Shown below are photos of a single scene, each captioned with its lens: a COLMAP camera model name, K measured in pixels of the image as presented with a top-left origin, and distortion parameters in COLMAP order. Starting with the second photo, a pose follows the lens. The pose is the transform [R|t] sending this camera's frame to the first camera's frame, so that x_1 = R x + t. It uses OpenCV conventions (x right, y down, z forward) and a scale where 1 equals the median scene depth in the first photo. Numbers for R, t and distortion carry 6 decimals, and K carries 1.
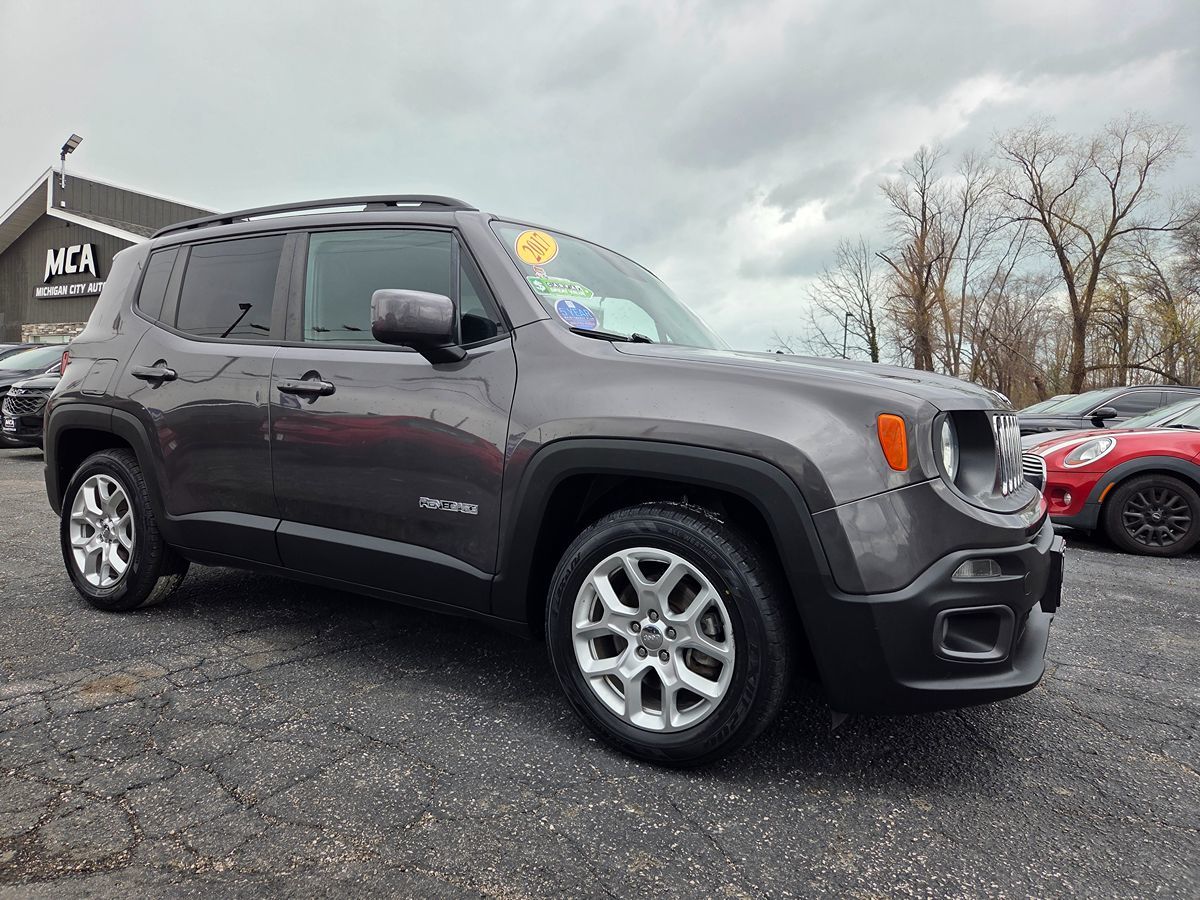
lens RADIAL K [[808.0, 0, 600.0], [0, 808.0, 450.0], [0, 0, 1]] dist [0.070054, -0.053500]
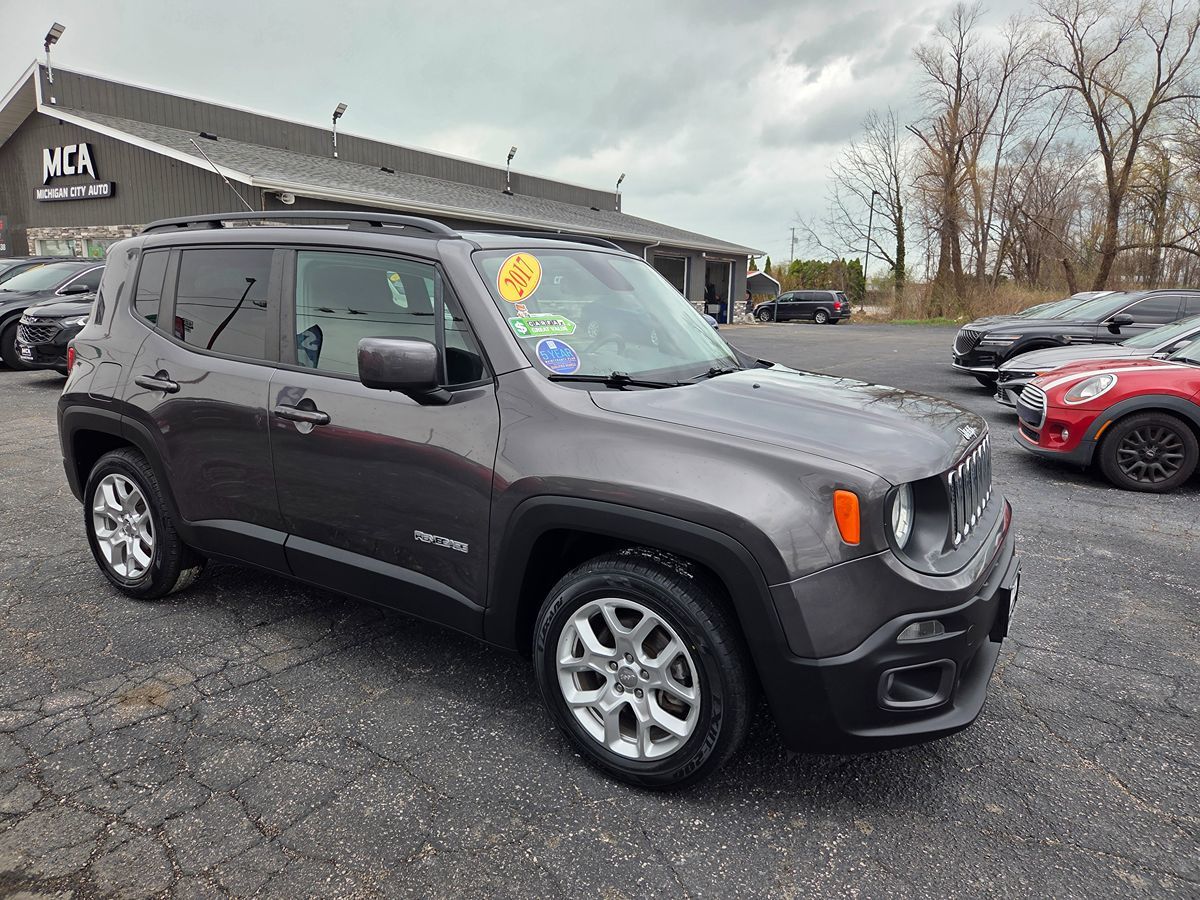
lens RADIAL K [[806.7, 0, 610.5], [0, 806.7, 456.2], [0, 0, 1]] dist [0.061005, -0.042591]
pose [[0.999844, -0.011970, -0.012990, 0.036282], [0.013785, 0.988570, 0.150128, -0.142447], [0.011045, -0.150284, 0.988581, -0.022975]]
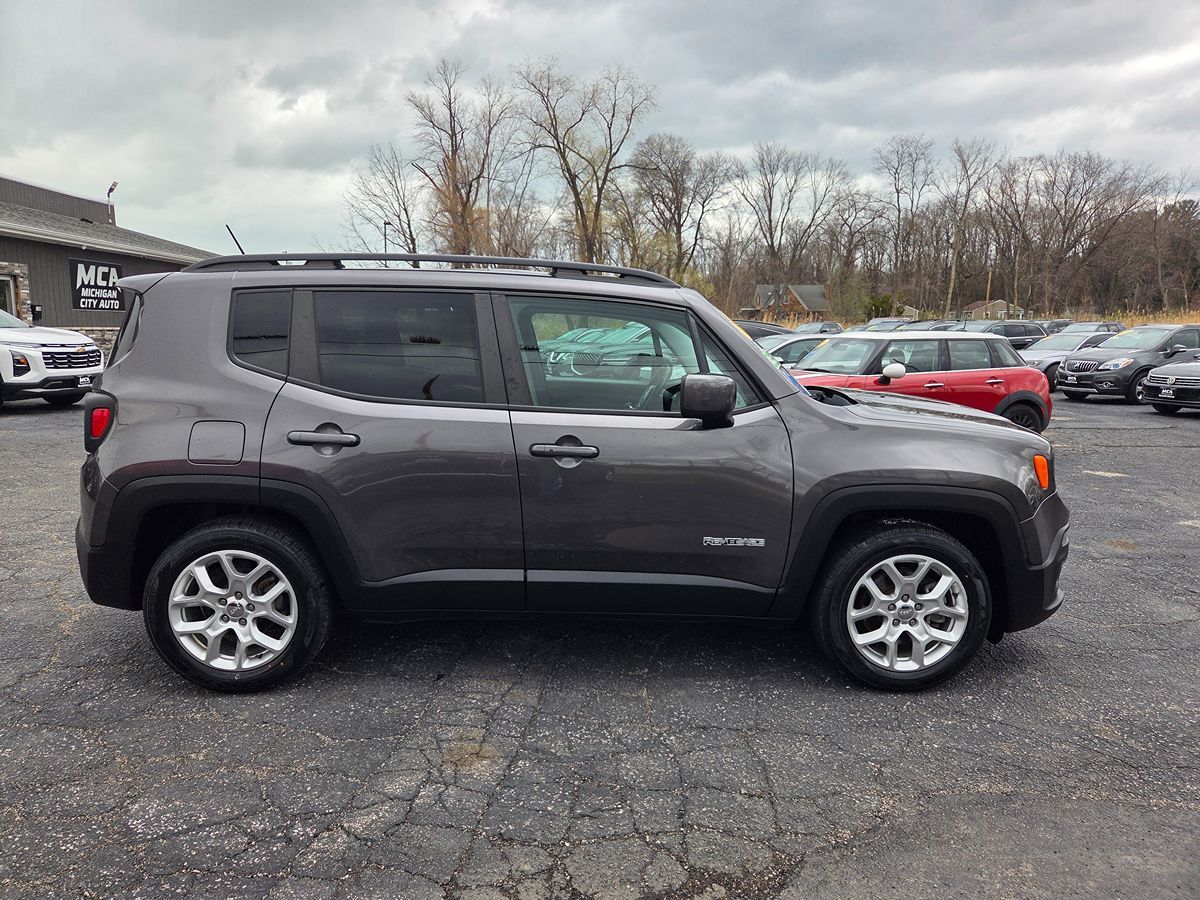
lens RADIAL K [[808.0, 0, 600.0], [0, 808.0, 450.0], [0, 0, 1]] dist [0.070054, -0.053500]
pose [[0.836968, -0.106039, 0.536880, -0.739368], [0.042564, 0.990690, 0.129316, -0.177126], [-0.545594, -0.085382, 0.833689, 0.048194]]
